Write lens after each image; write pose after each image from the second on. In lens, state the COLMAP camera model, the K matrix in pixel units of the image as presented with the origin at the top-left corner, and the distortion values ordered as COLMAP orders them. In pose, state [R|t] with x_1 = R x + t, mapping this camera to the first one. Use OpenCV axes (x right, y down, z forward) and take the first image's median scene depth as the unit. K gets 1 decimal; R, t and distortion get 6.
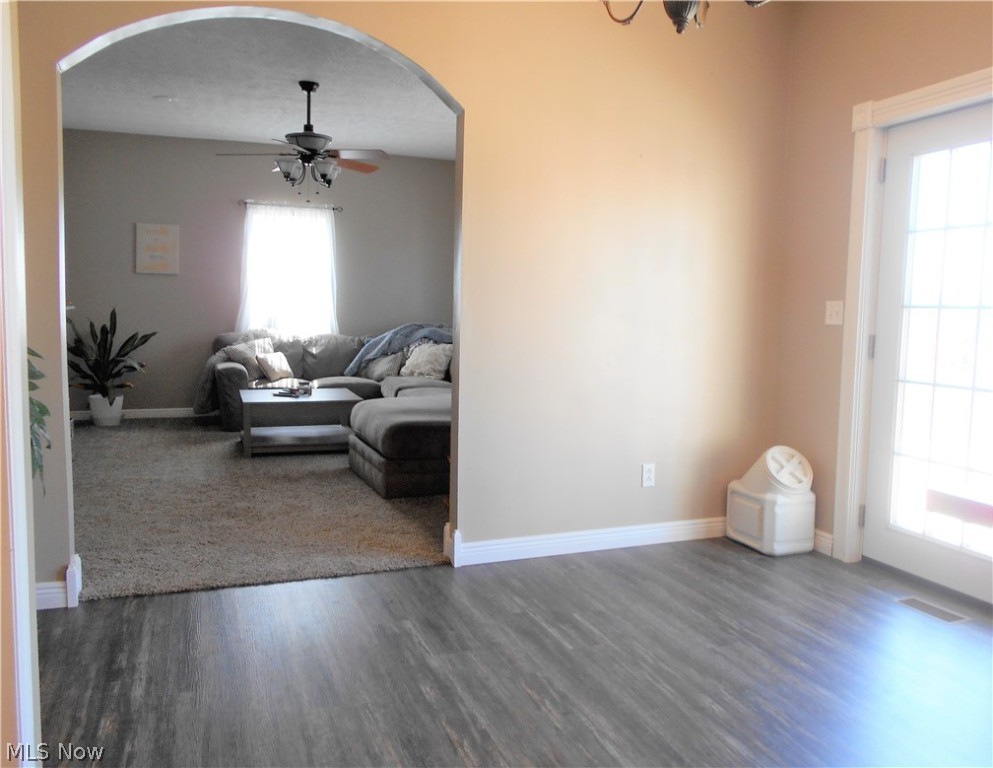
lens RADIAL K [[798.7, 0, 545.7], [0, 798.7, 389.2], [0, 0, 1]] dist [-0.120527, 0.133851]
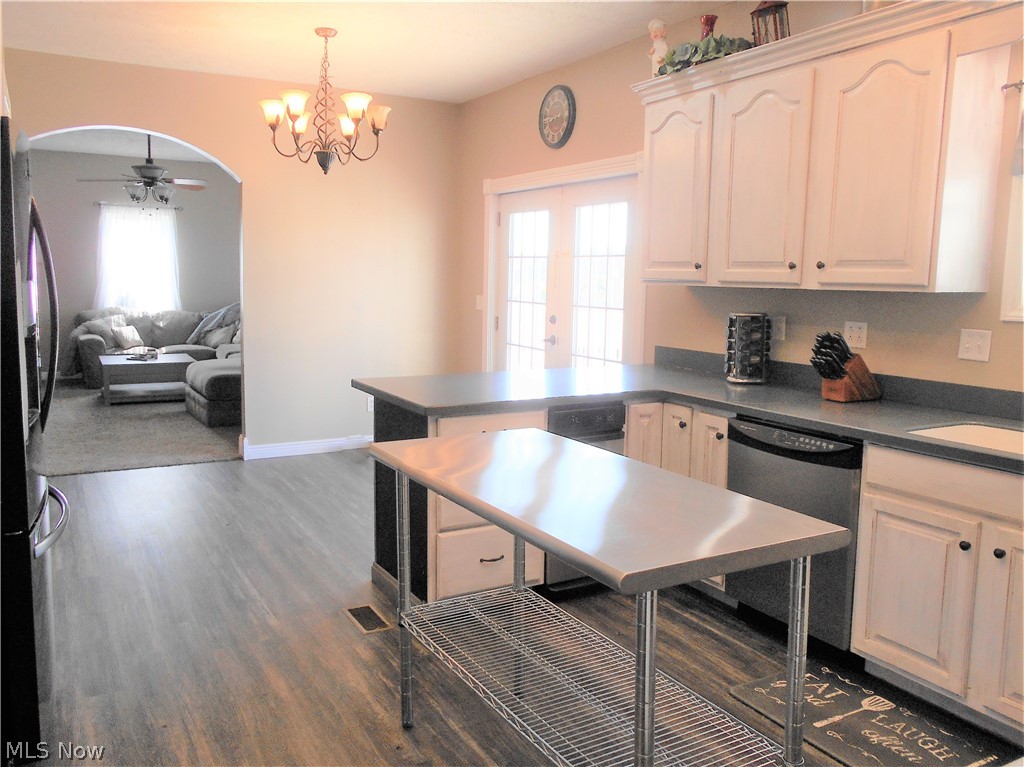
lens RADIAL K [[819.6, 0, 511.2], [0, 819.6, 370.9], [0, 0, 1]] dist [-0.021825, 0.011038]
pose [[0.994123, -0.014155, 0.107325, 0.131715], [0.011873, 0.999690, 0.021877, 0.003924], [-0.107601, -0.020474, 0.993983, -0.382832]]
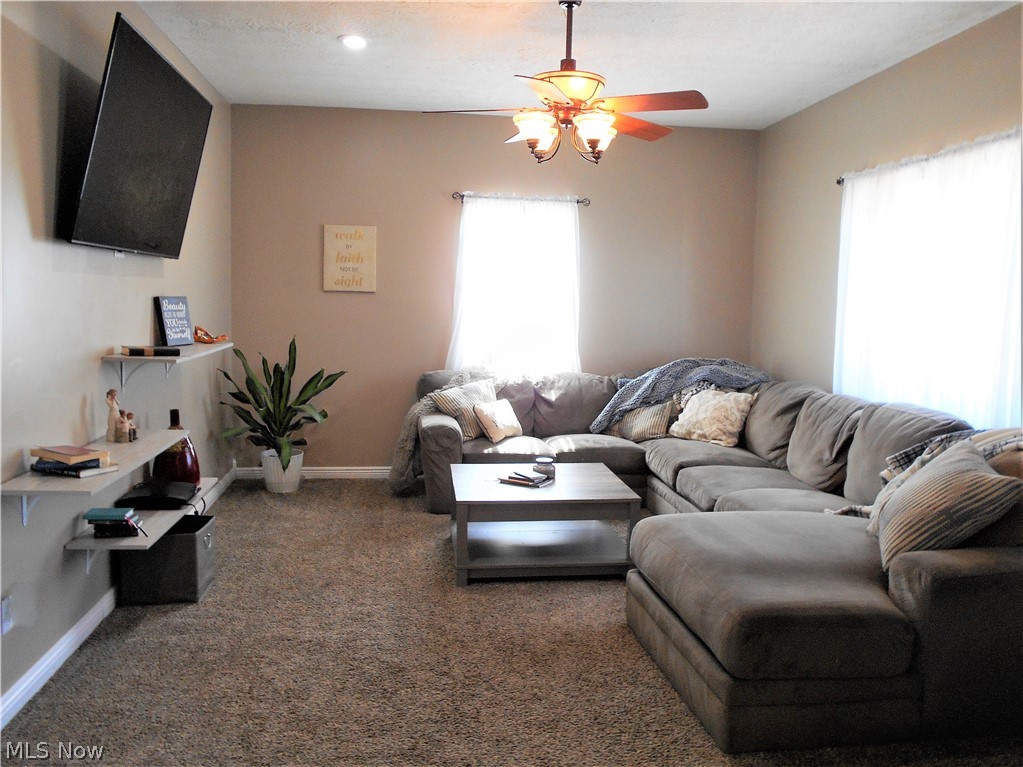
lens RADIAL K [[818.8, 0, 510.7], [0, 818.8, 370.9], [0, 0, 1]] dist [-0.021825, 0.011038]
pose [[0.958203, 0.020575, -0.285349, -0.125705], [-0.028111, 0.999355, -0.022339, -0.060071], [0.284706, 0.029427, 0.958163, 0.299605]]
